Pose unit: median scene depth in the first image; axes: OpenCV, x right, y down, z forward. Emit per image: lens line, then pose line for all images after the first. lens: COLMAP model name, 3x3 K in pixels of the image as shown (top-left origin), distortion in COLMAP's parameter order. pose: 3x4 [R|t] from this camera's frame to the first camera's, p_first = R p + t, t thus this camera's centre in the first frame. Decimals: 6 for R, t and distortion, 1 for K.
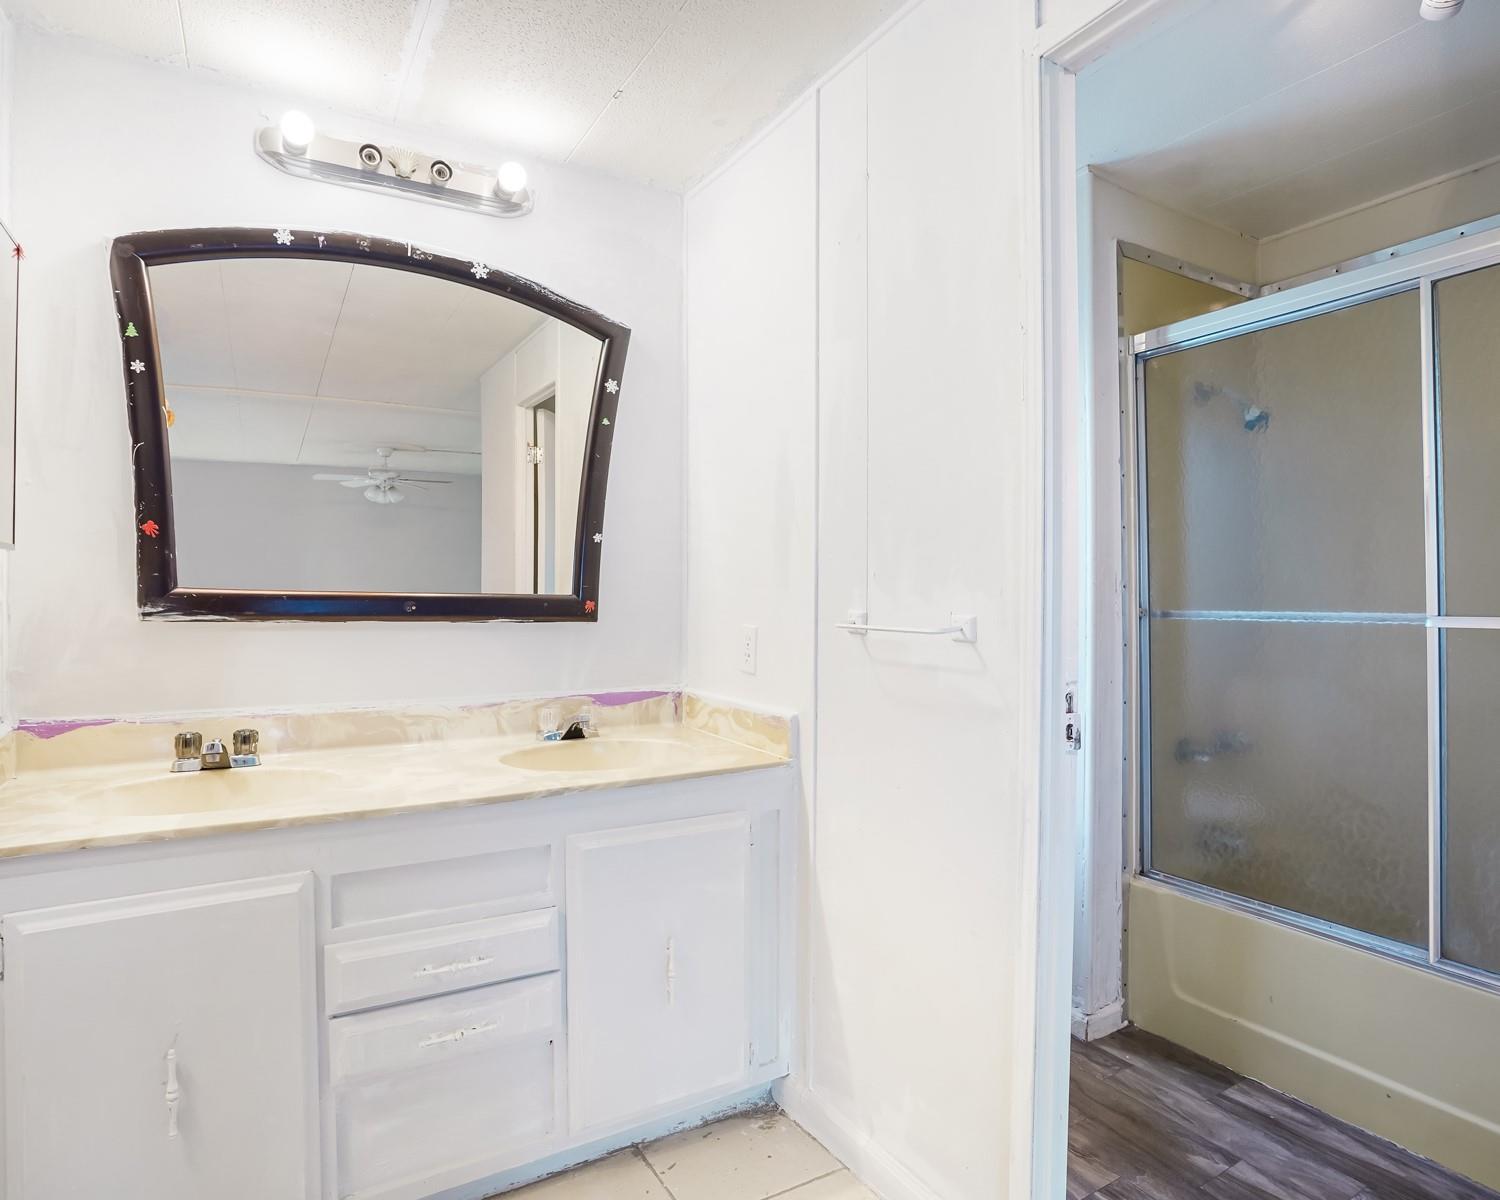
lens RADIAL K [[841.0, 0, 758.3], [0, 841.0, 590.7], [0, 0, 1]] dist [-0.037455, 0.001074]
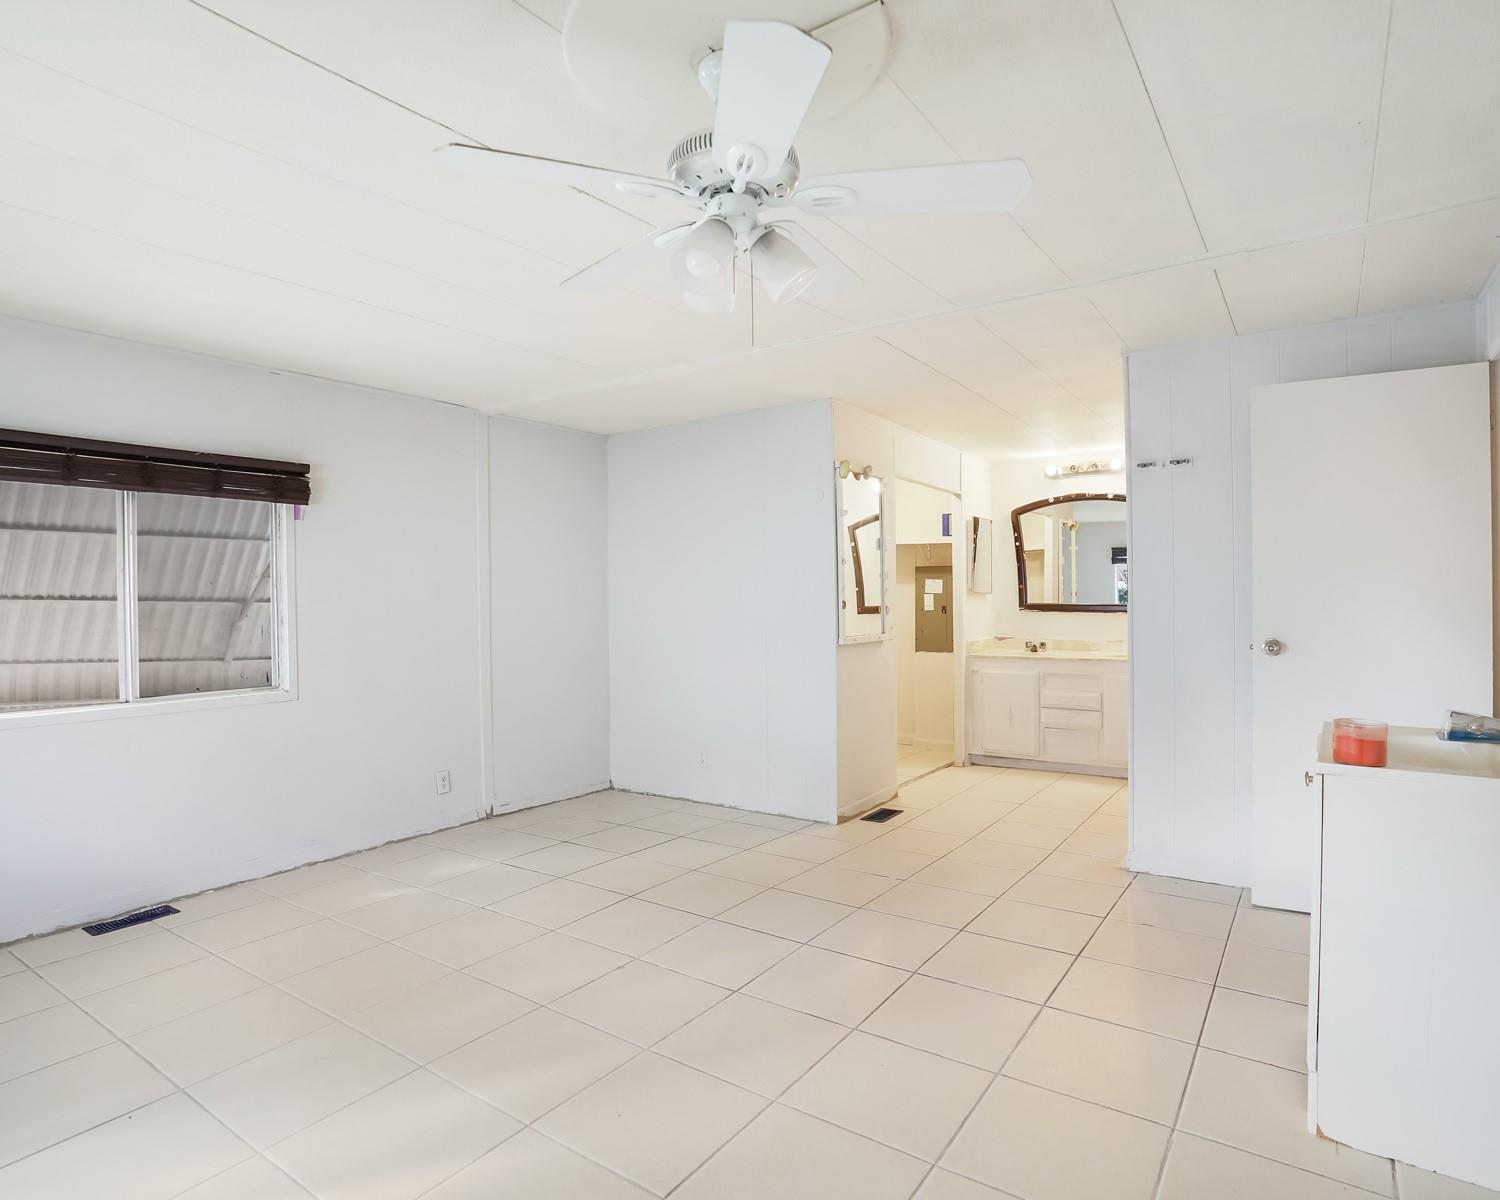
lens RADIAL K [[841.0, 0, 750.8], [0, 841.0, 603.3], [0, 0, 1]] dist [-0.037455, 0.001074]
pose [[0.401710, -0.002754, -0.915763, 1.976283], [0.009096, 0.999958, 0.000982, -0.012120], [0.915722, -0.008724, 0.401718, -1.450740]]
